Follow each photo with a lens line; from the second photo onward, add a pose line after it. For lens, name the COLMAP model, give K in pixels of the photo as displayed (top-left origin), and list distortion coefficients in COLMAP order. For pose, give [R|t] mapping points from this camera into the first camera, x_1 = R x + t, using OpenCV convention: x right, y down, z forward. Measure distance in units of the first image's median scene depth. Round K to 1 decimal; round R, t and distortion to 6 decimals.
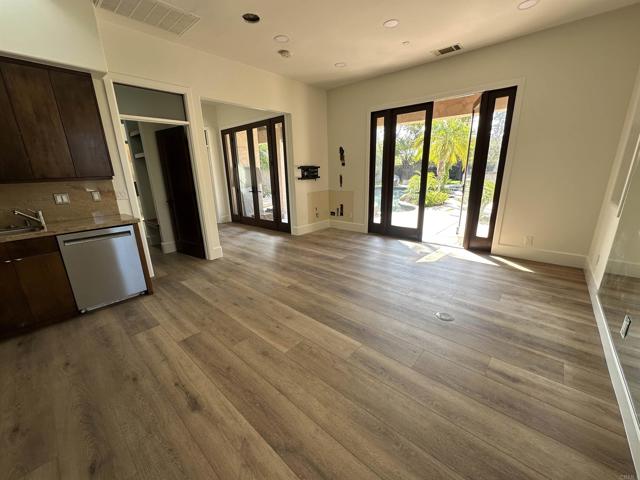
lens RADIAL K [[254.8, 0, 320.0], [0, 254.8, 240.0], [0, 0, 1]] dist [-0.003526, 0.000390]
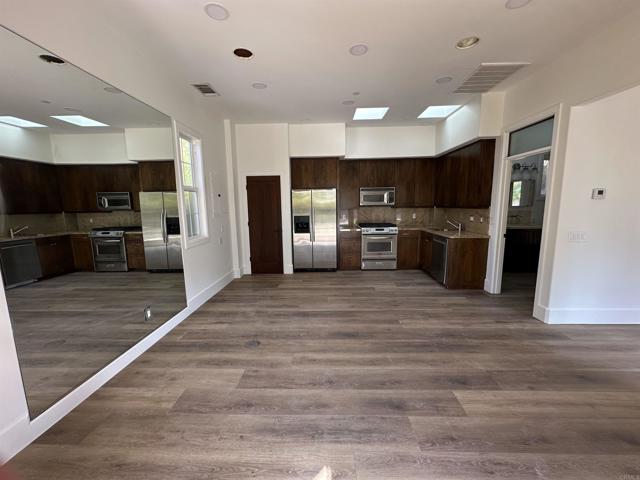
lens RADIAL K [[254.8, 0, 320.0], [0, 254.8, 240.0], [0, 0, 1]] dist [-0.003526, 0.000390]
pose [[-0.766267, 0.128416, -0.629558, 0.743563], [-0.137487, 0.924358, 0.355892, -0.453223], [0.627640, 0.359265, -0.690650, 1.467967]]
